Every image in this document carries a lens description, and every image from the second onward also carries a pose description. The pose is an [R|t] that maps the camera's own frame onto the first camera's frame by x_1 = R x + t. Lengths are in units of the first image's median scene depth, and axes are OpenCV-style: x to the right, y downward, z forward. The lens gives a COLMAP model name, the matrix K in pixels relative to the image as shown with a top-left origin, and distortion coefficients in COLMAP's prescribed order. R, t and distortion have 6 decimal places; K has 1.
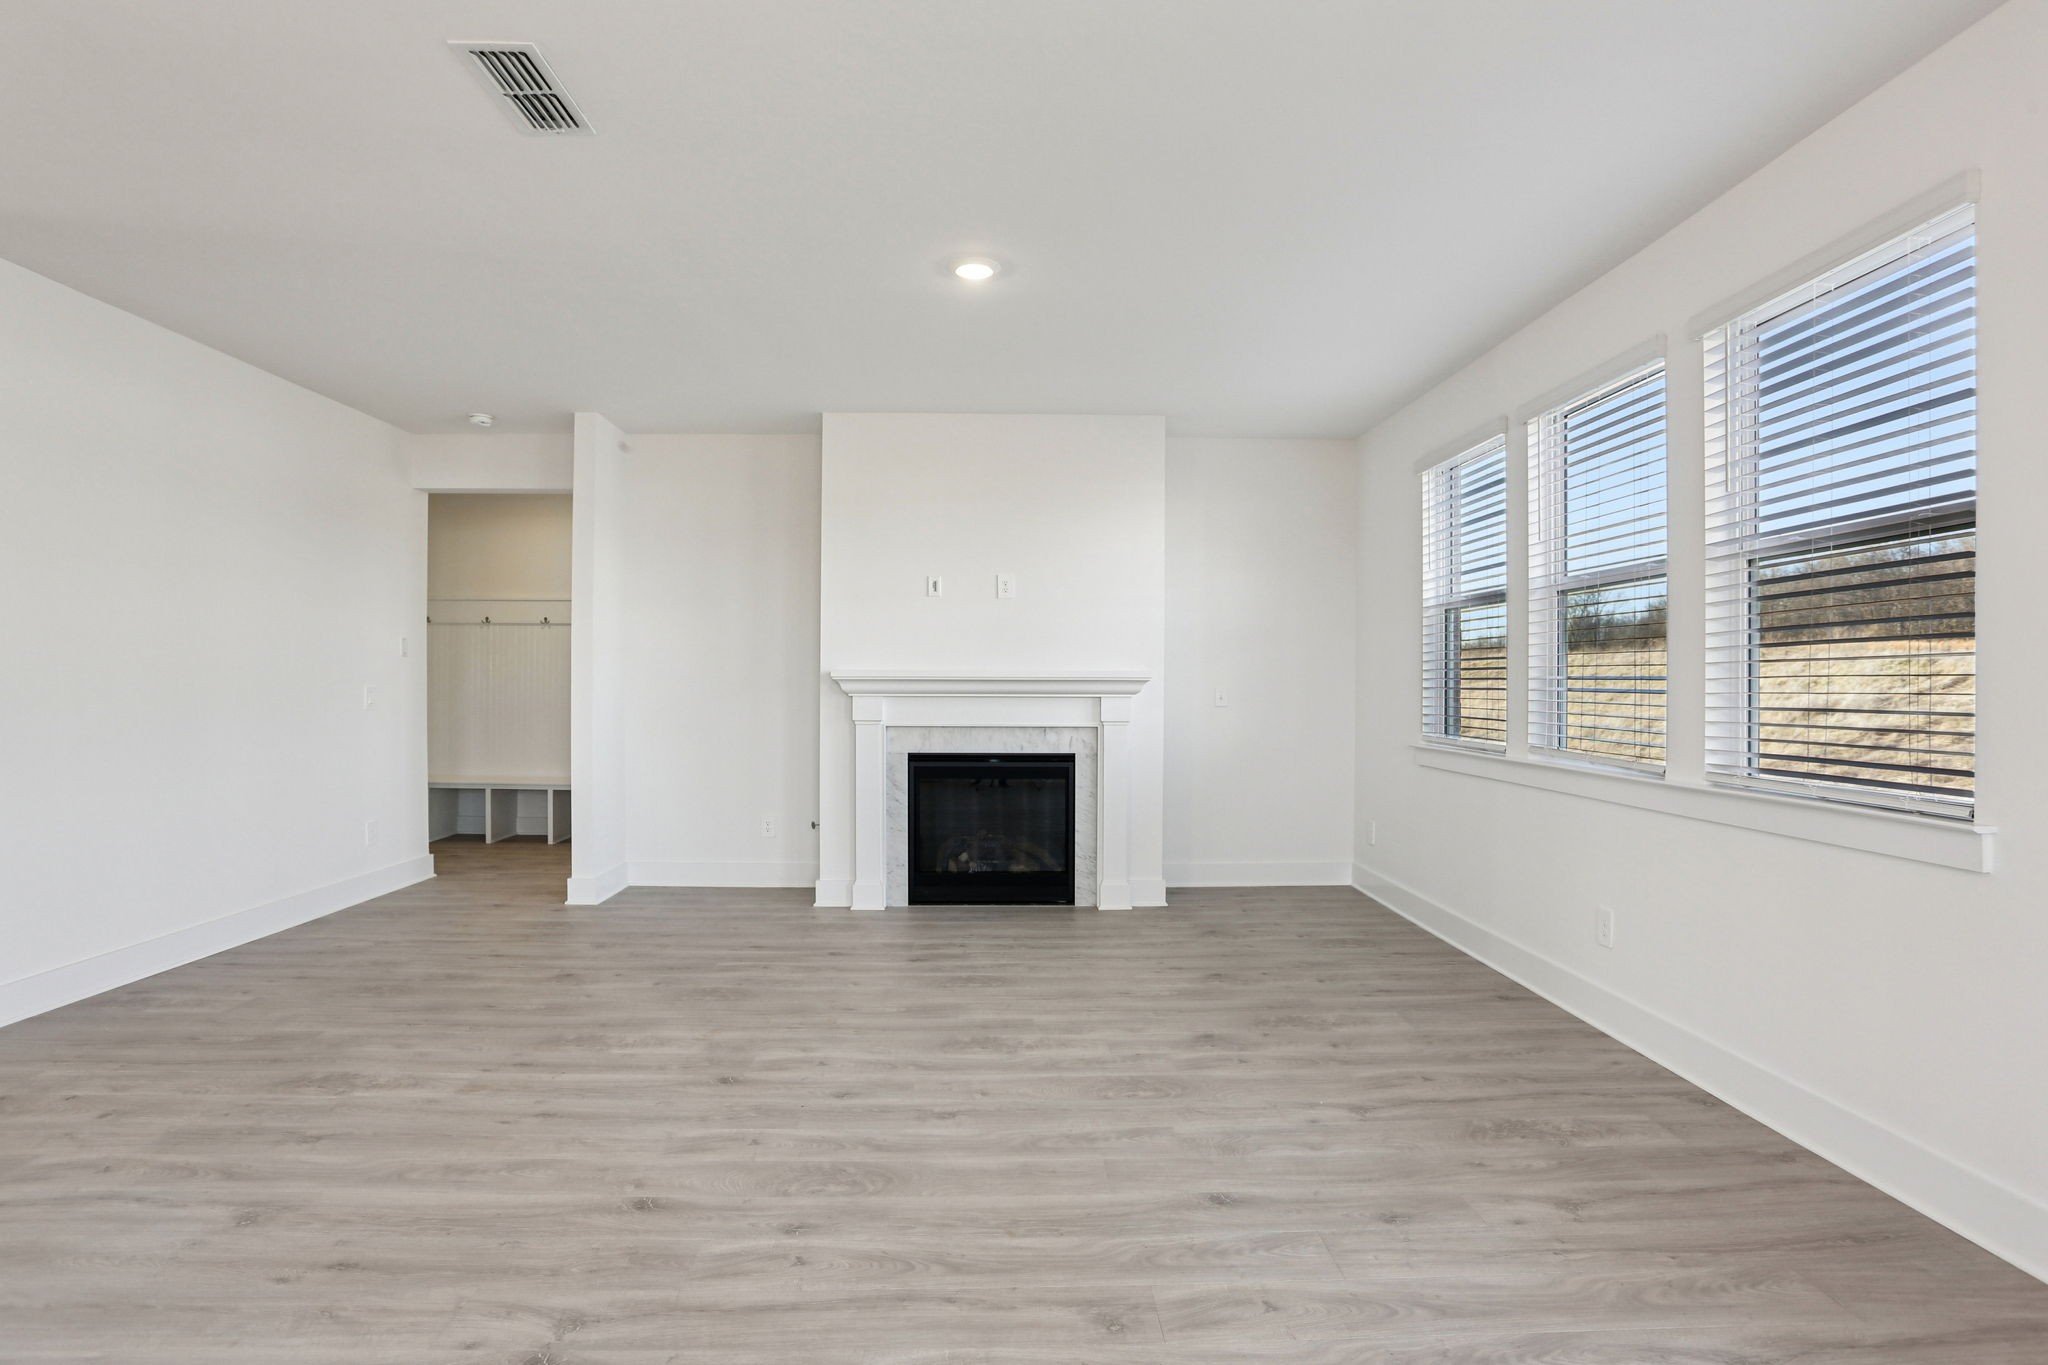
lens RADIAL K [[1031.2, 0, 1024.0], [0, 1031.2, 682.5], [0, 0, 1]] dist [-0.064875, 0.024069]
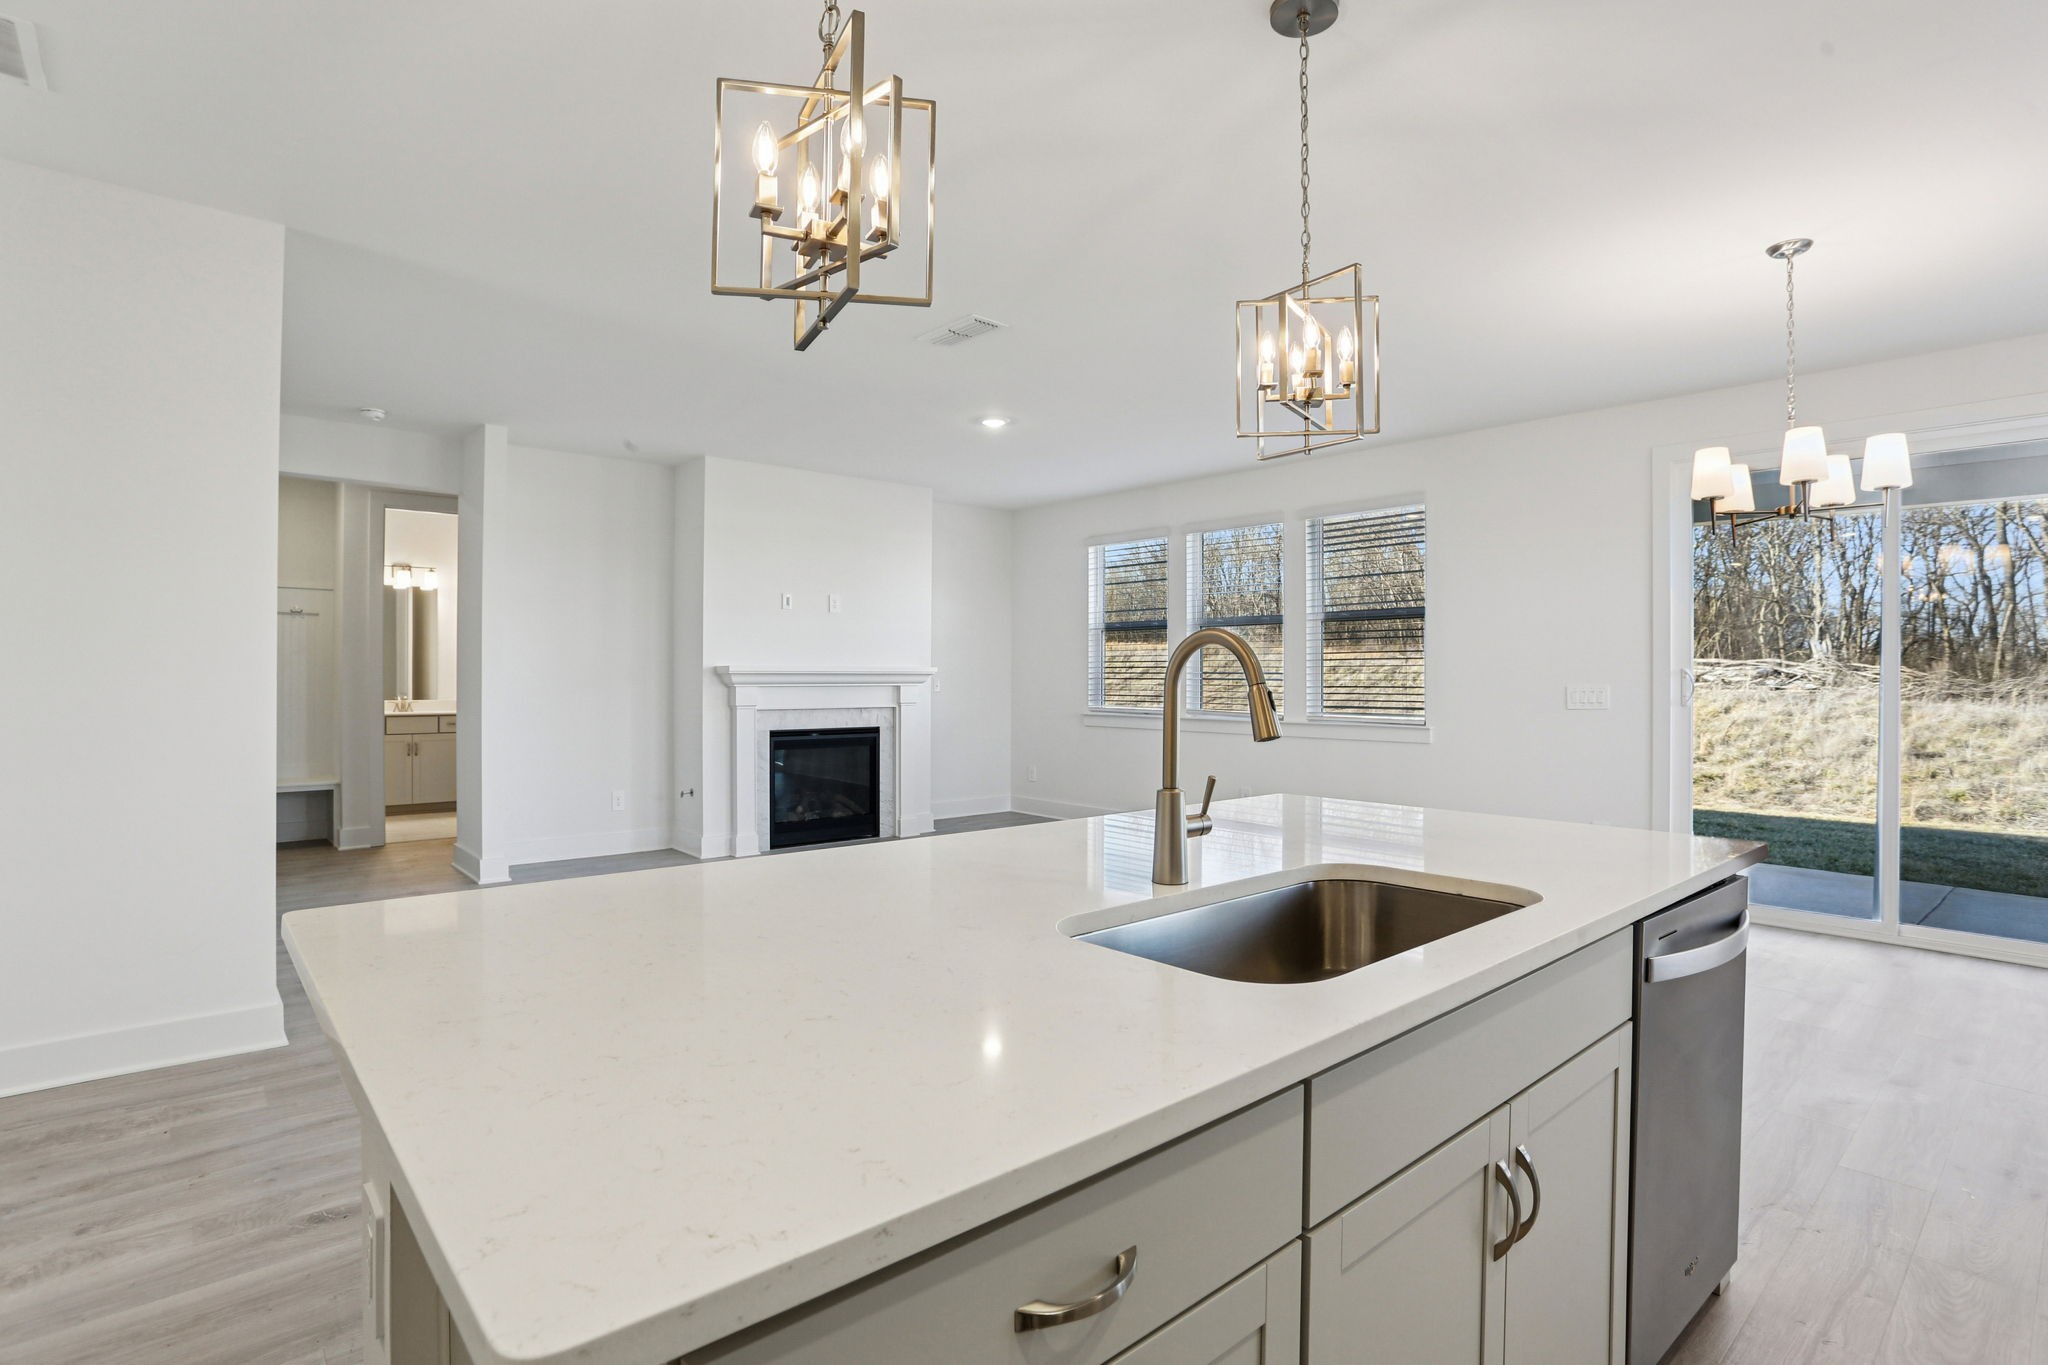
lens RADIAL K [[1031.2, 0, 1024.0], [0, 1031.2, 682.5], [0, 0, 1]] dist [-0.064875, 0.024069]
pose [[0.767281, -0.004612, 0.641294, -0.688531], [0.001007, 0.999982, 0.005988, 0.001315], [-0.641310, -0.003949, 0.767272, -0.184379]]
